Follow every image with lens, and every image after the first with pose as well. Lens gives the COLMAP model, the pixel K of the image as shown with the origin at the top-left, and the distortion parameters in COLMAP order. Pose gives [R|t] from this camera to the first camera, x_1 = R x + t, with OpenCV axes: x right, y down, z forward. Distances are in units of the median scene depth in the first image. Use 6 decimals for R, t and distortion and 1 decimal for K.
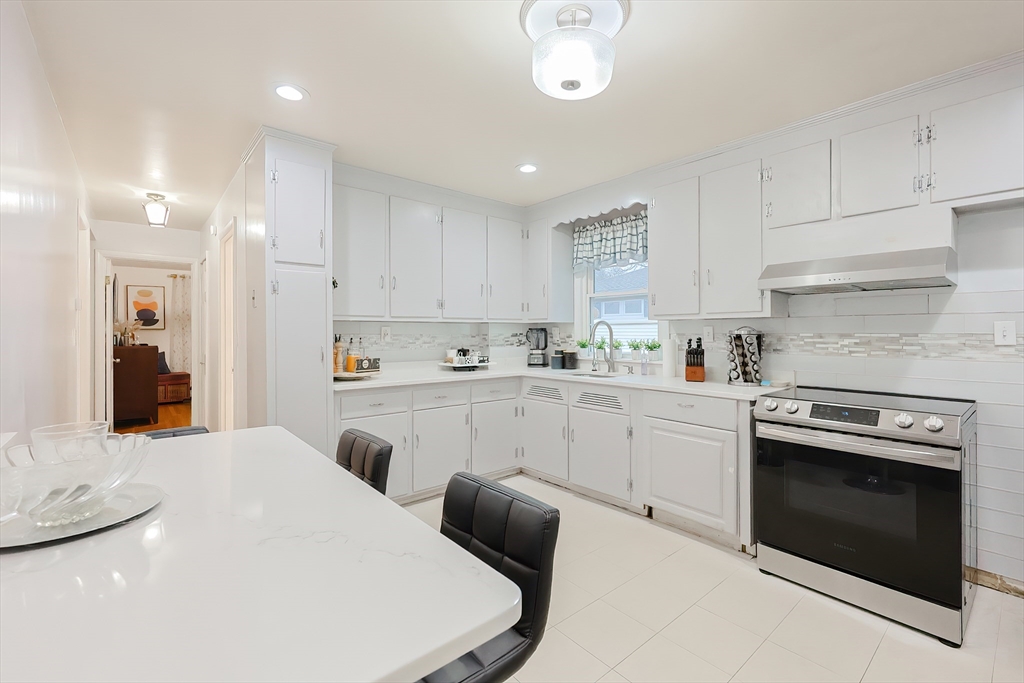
lens RADIAL K [[431.0, 0, 509.5], [0, 431.0, 335.3], [0, 0, 1]] dist [0.005071, 0.000408]
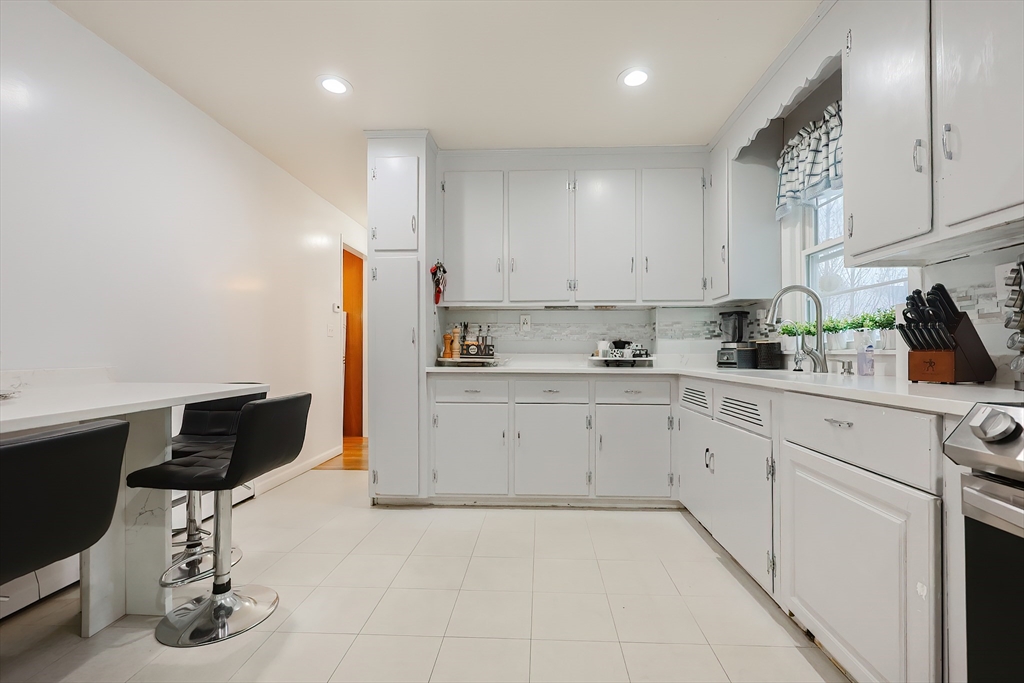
lens RADIAL K [[431.0, 0, 515.6], [0, 431.0, 347.0], [0, 0, 1]] dist [0.005071, 0.000408]
pose [[0.751942, -0.003743, -0.659219, 0.299652], [-0.004393, 0.999933, -0.010688, 0.056625], [0.659215, 0.010933, 0.751875, 0.271393]]
